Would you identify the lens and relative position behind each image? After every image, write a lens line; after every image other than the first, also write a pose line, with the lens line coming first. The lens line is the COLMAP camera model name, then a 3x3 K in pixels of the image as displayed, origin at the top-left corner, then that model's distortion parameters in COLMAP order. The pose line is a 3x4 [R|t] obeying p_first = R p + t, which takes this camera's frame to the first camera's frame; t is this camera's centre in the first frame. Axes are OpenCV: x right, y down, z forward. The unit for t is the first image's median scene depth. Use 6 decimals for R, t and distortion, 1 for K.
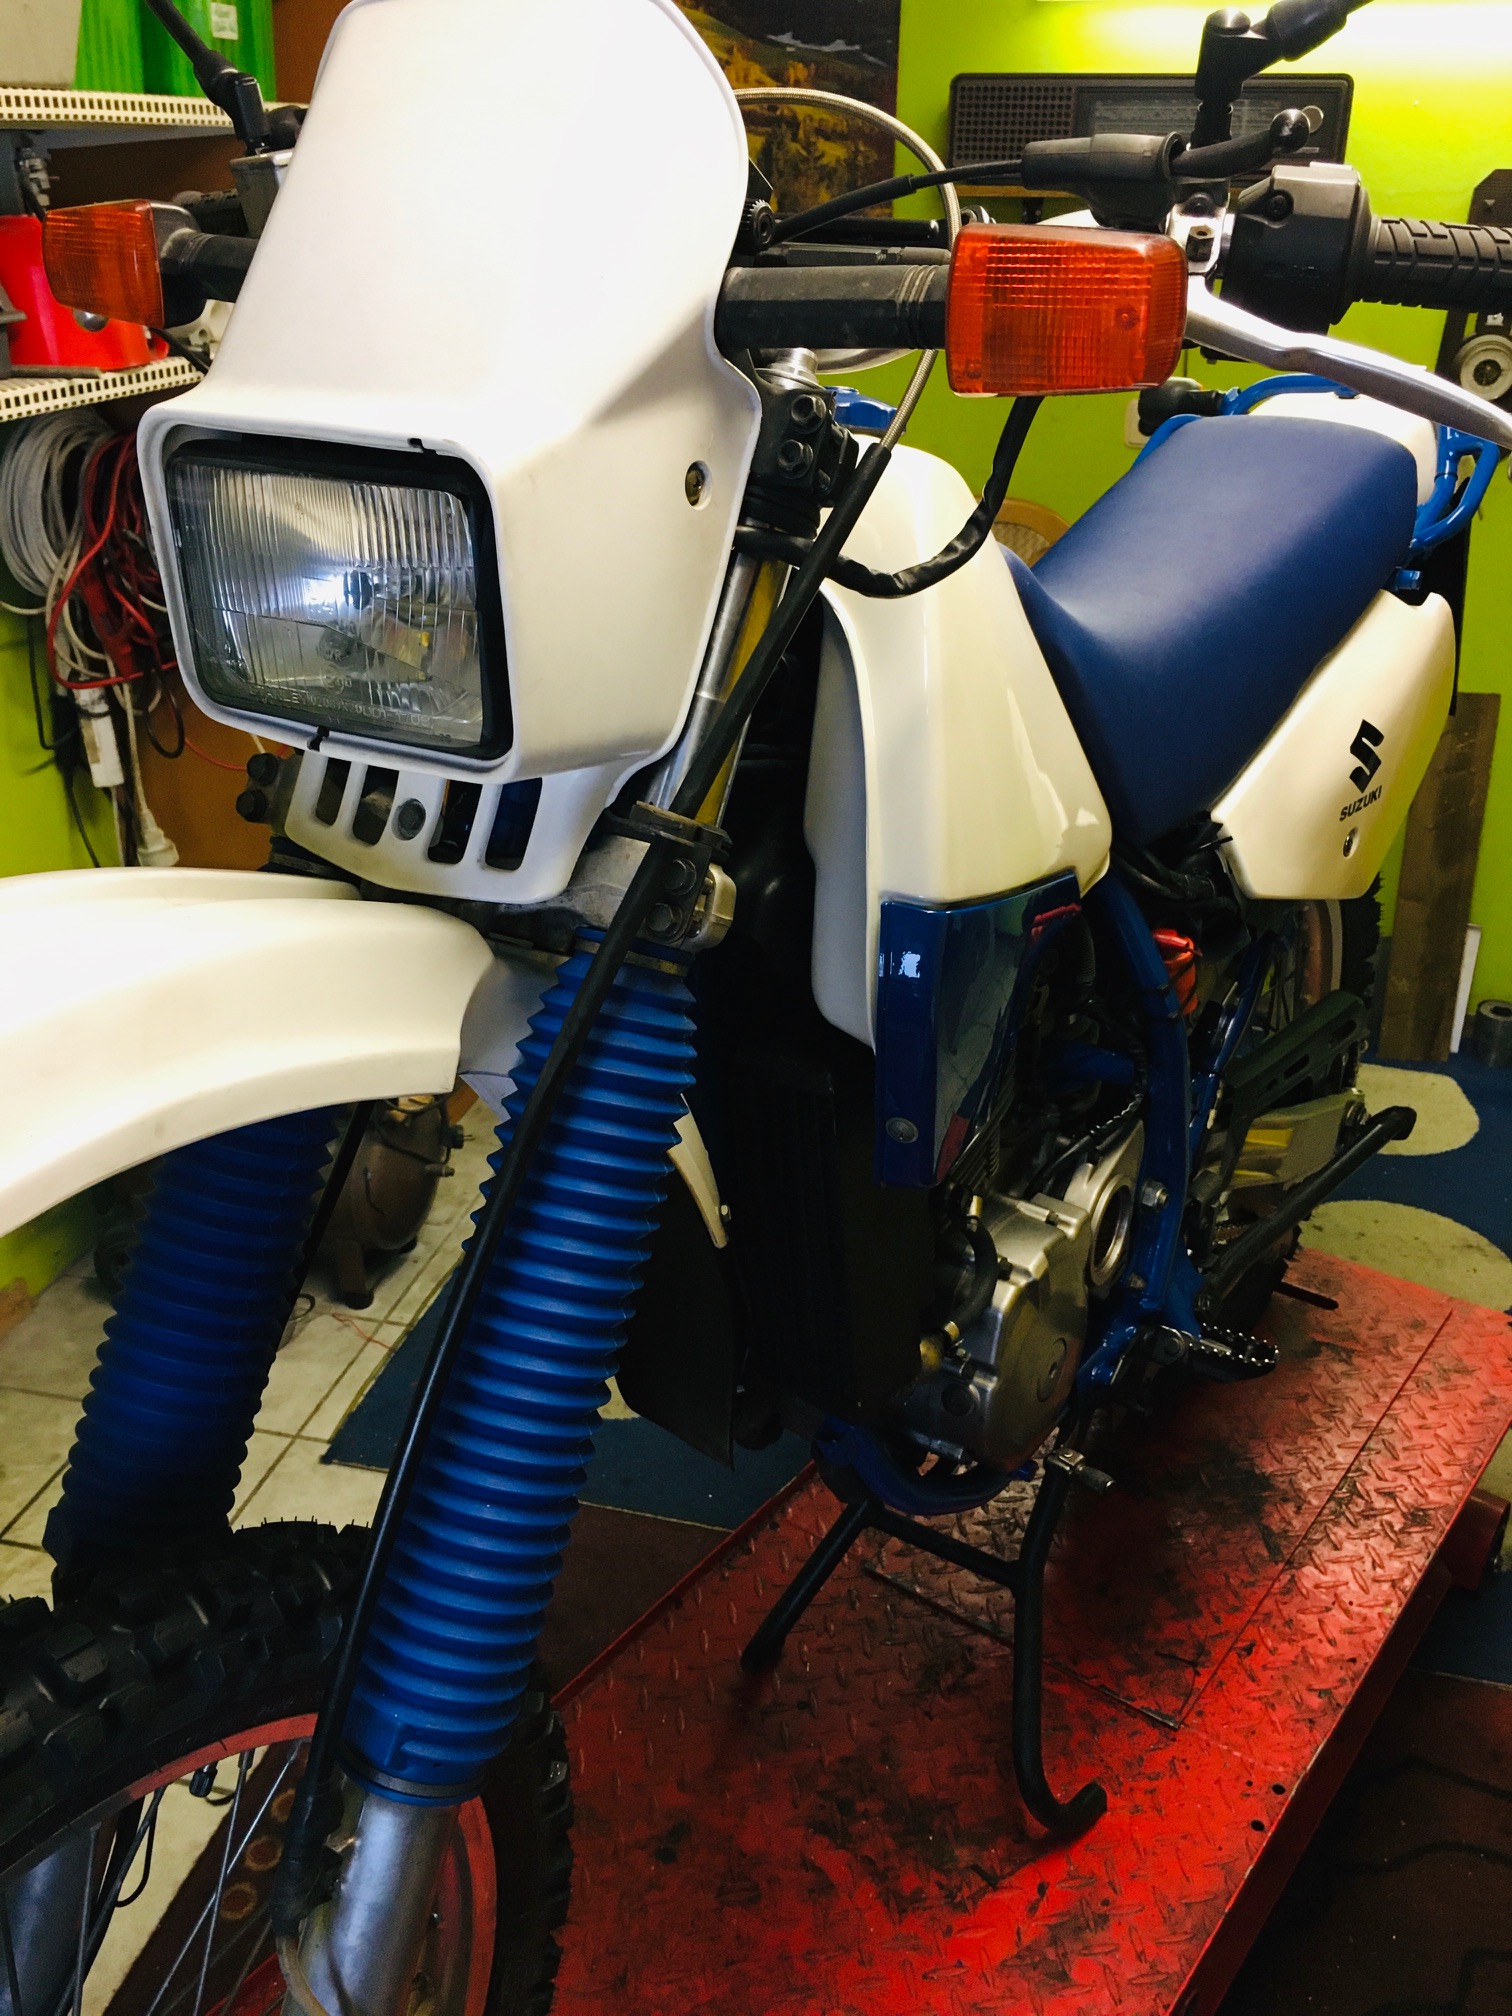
lens RADIAL K [[1745.0, 0, 756.0], [0, 1745.0, 1008.0], [0, 0, 1]] dist [0.072308, -0.091074]
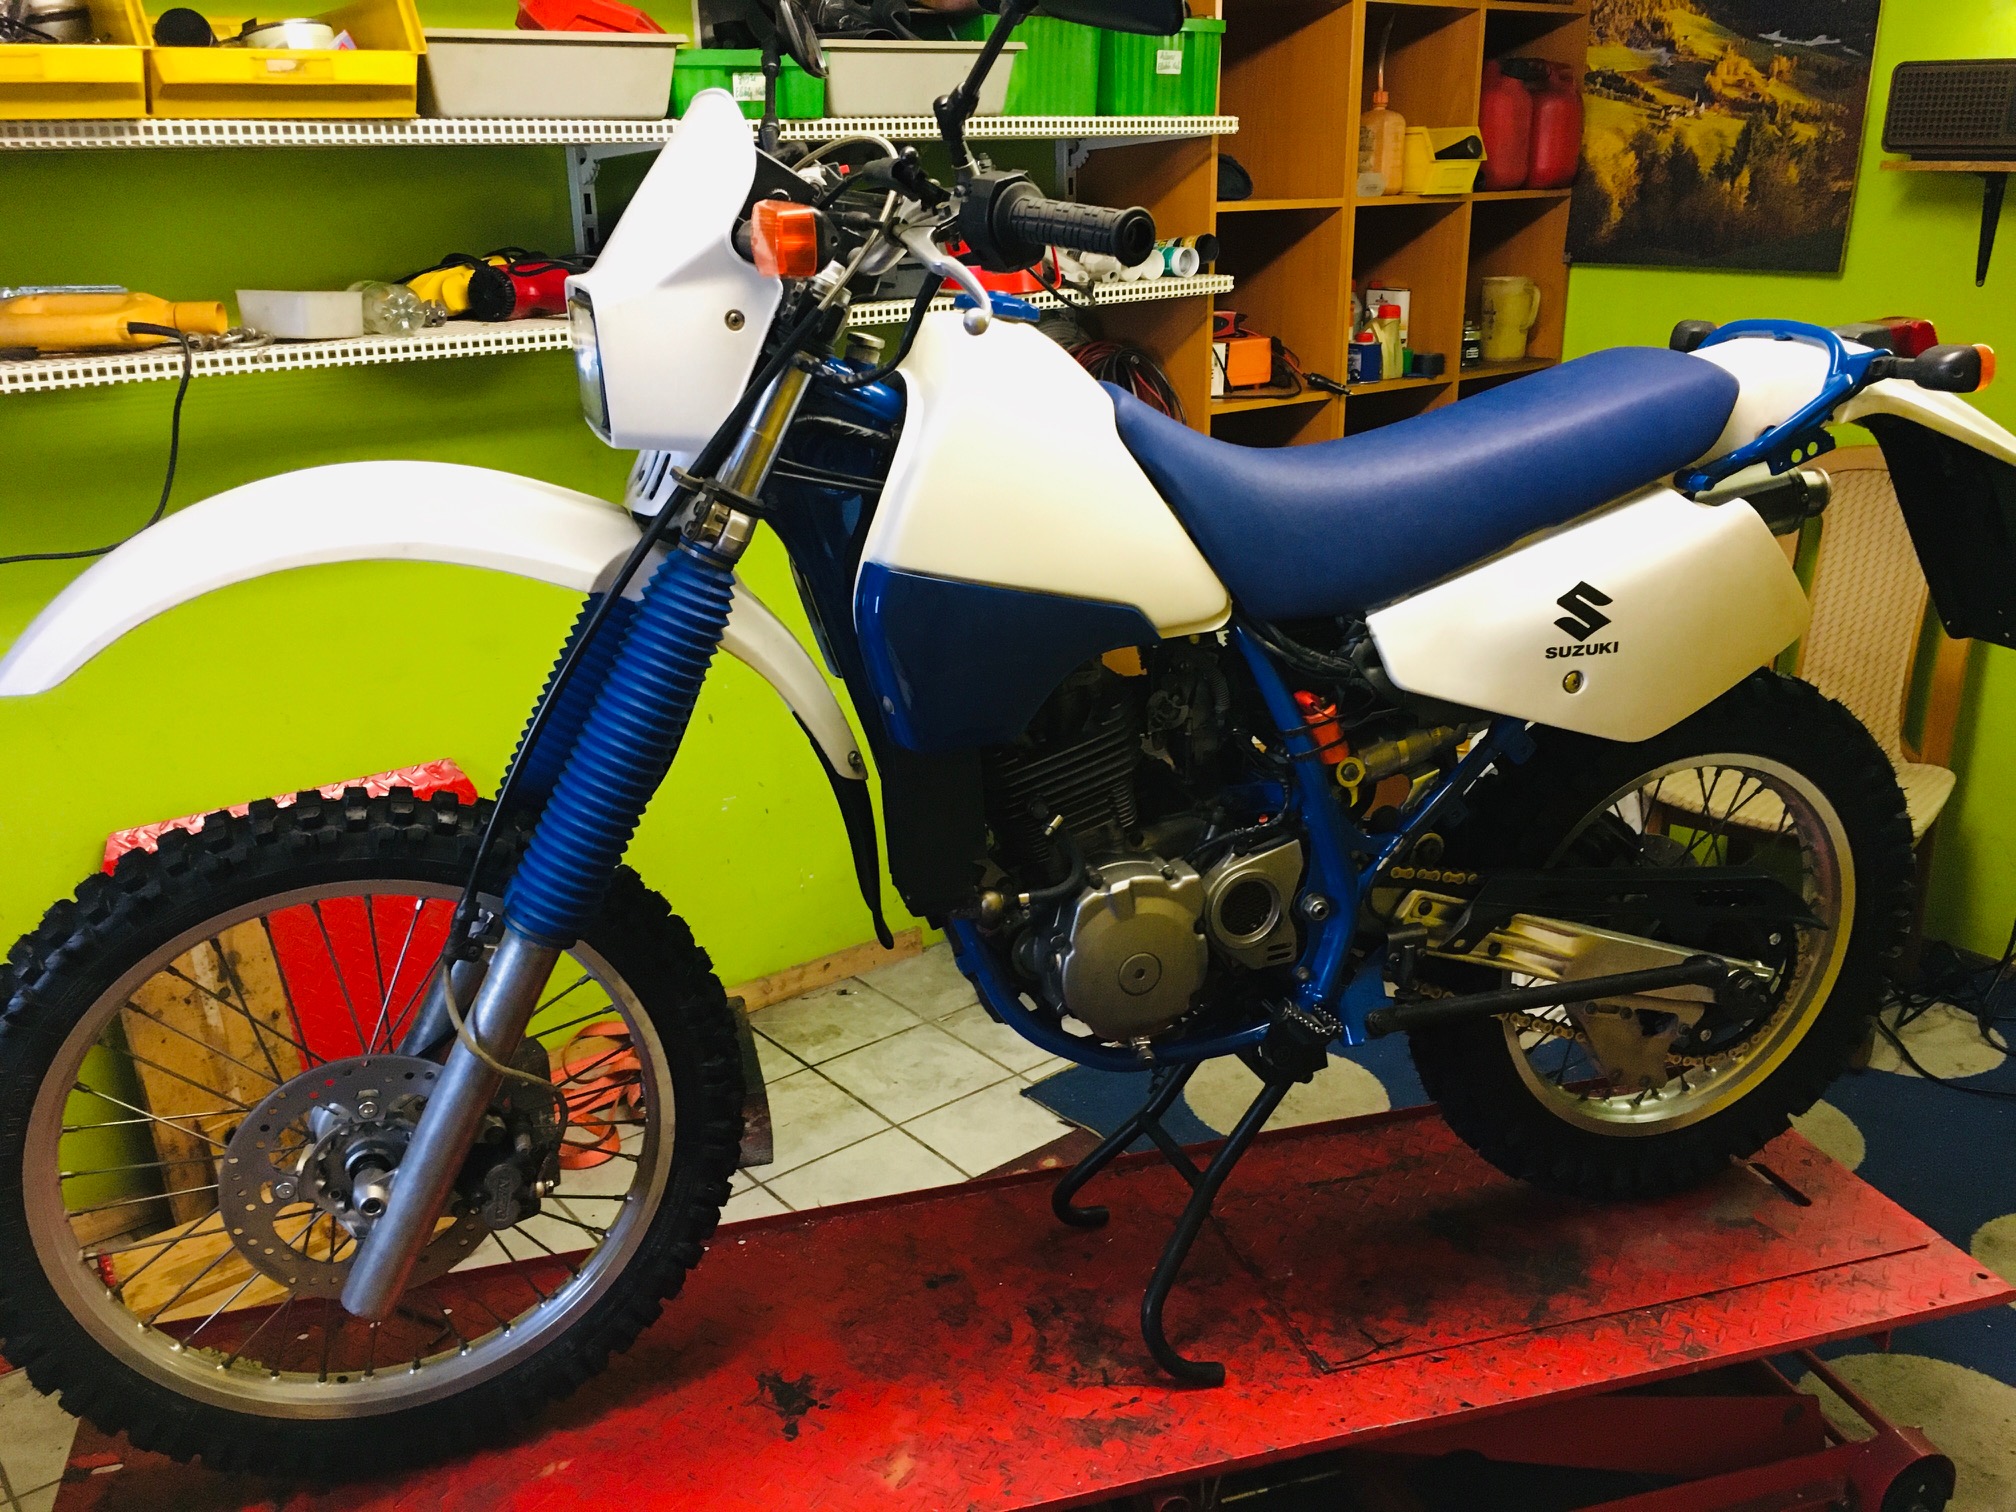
lens RADIAL K [[1745.0, 0, 1008.0], [0, 1745.0, 756.0], [0, 0, 1]] dist [0.072308, -0.091074]
pose [[0.801146, 0.180668, -0.570548, 0.375434], [-0.242575, 0.969550, -0.033601, 0.047753], [0.547104, 0.165320, 0.820577, -0.108991]]
